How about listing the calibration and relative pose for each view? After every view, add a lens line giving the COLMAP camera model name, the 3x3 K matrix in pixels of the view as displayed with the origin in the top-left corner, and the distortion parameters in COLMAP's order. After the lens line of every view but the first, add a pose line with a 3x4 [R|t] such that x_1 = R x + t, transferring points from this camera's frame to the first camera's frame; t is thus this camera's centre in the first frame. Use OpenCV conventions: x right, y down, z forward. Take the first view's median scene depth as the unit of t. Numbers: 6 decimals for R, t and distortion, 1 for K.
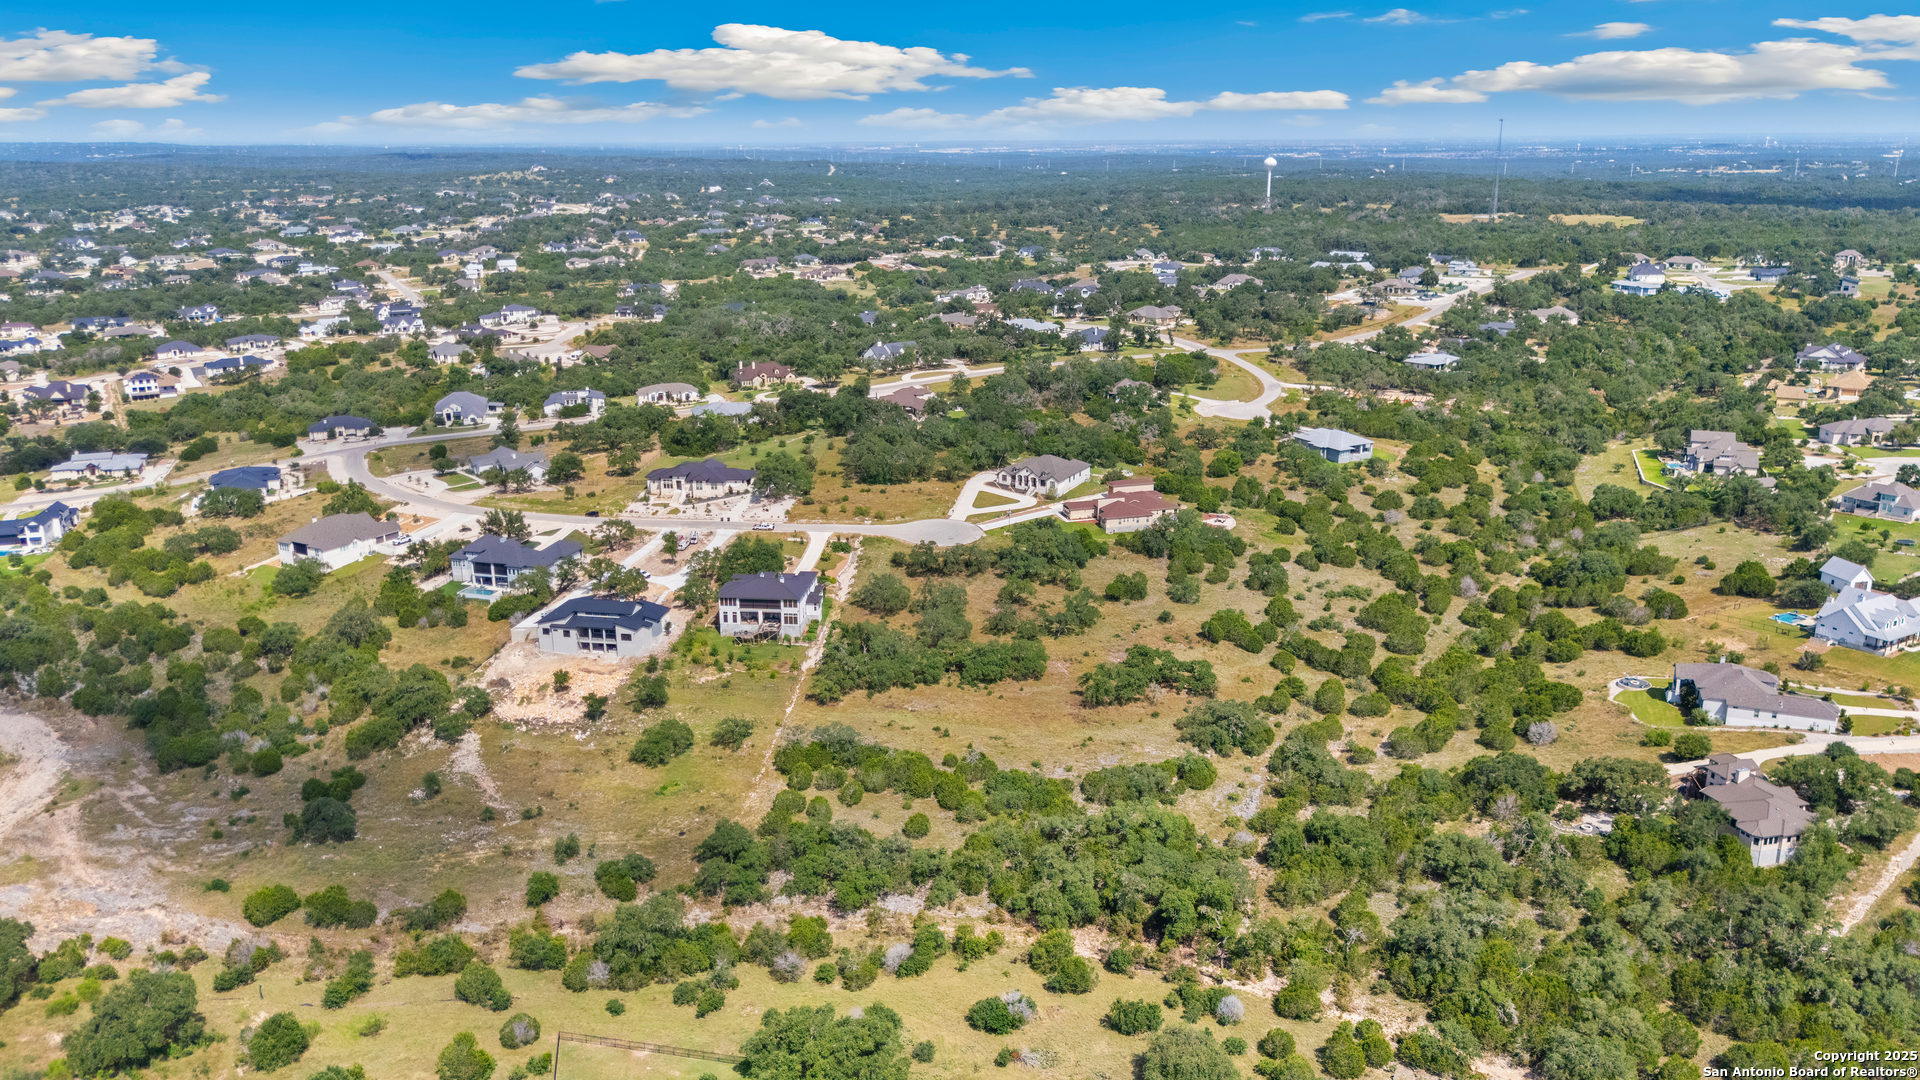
lens RADIAL K [[1385.3, 0, 960.0], [0, 1385.3, 540.0], [0, 0, 1]] dist [0.104304, -0.155376]
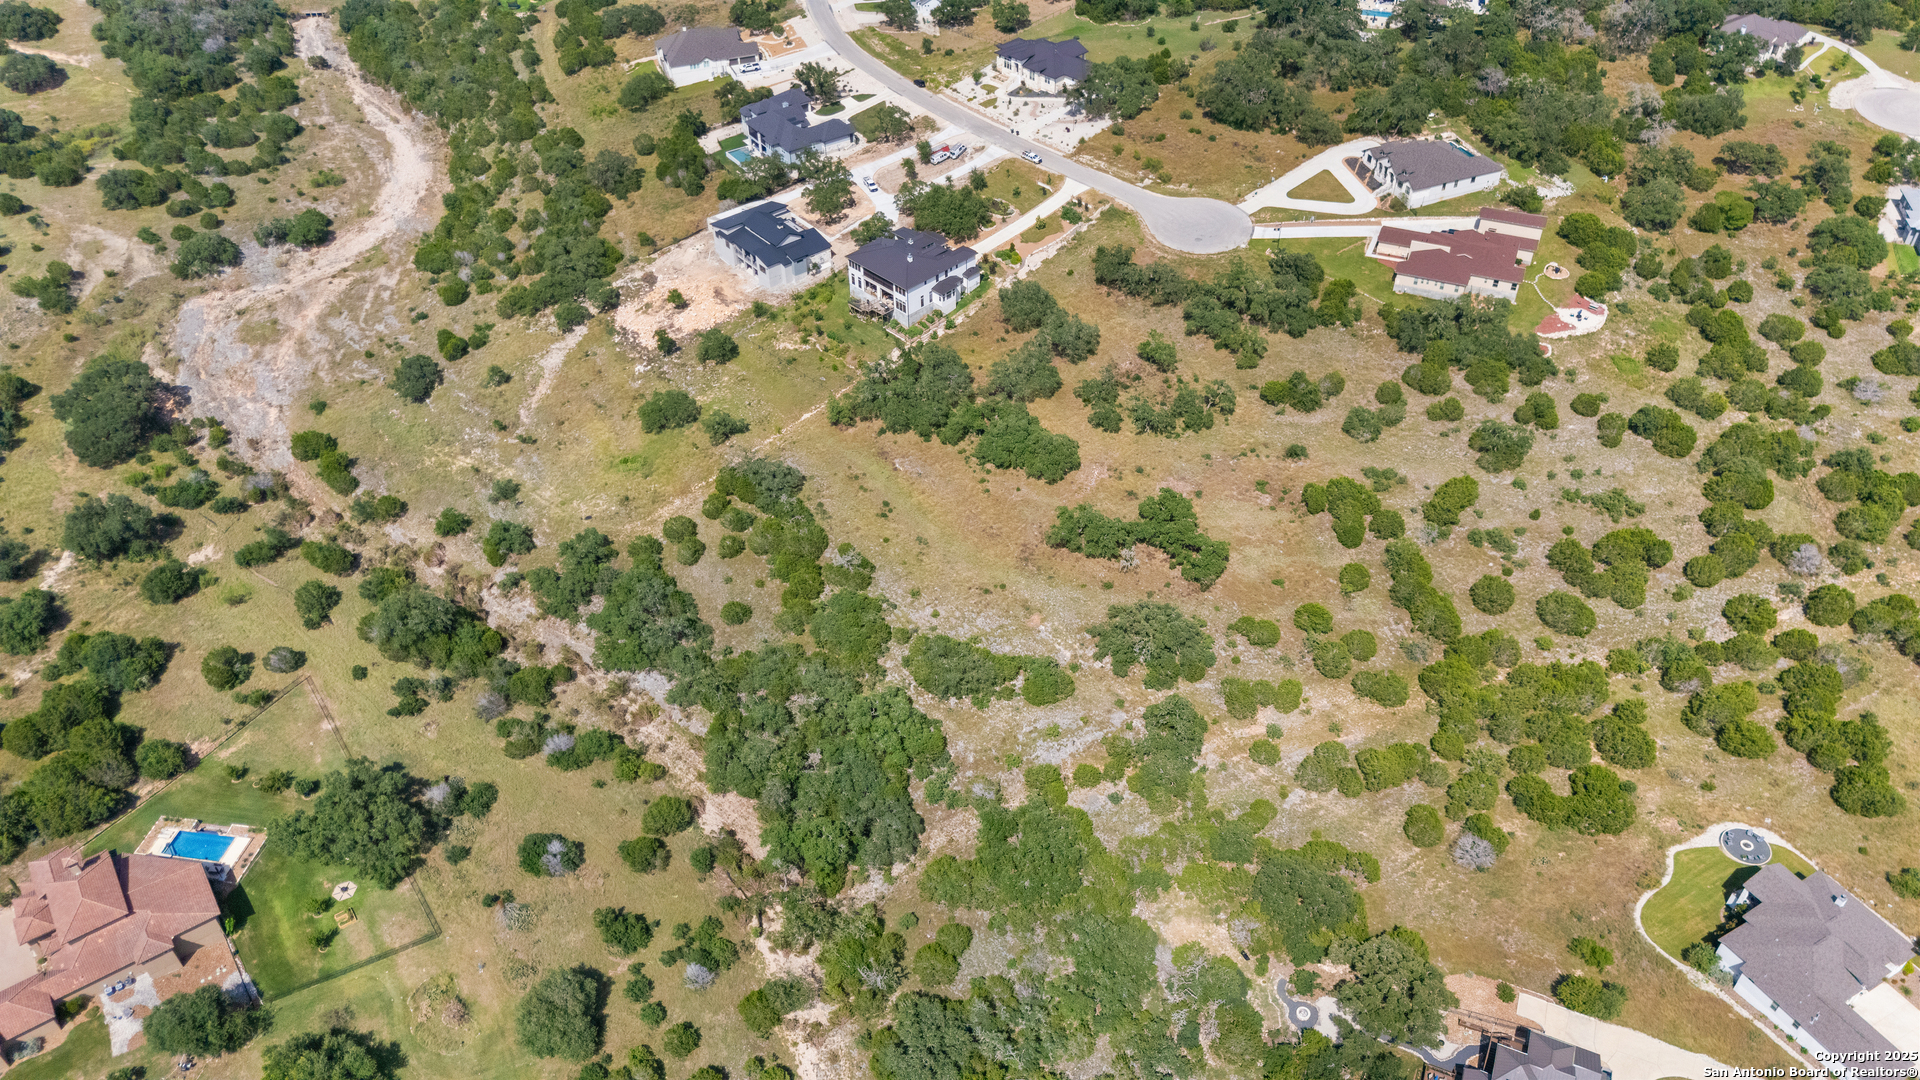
lens RADIAL K [[1385.3, 0, 960.0], [0, 1385.3, 540.0], [0, 0, 1]] dist [0.104304, -0.155376]
pose [[0.775212, 0.412235, -0.478654, 0.507336], [-0.168490, 0.865203, 0.472265, -0.307173], [0.608817, -0.285457, 0.740173, 0.367329]]
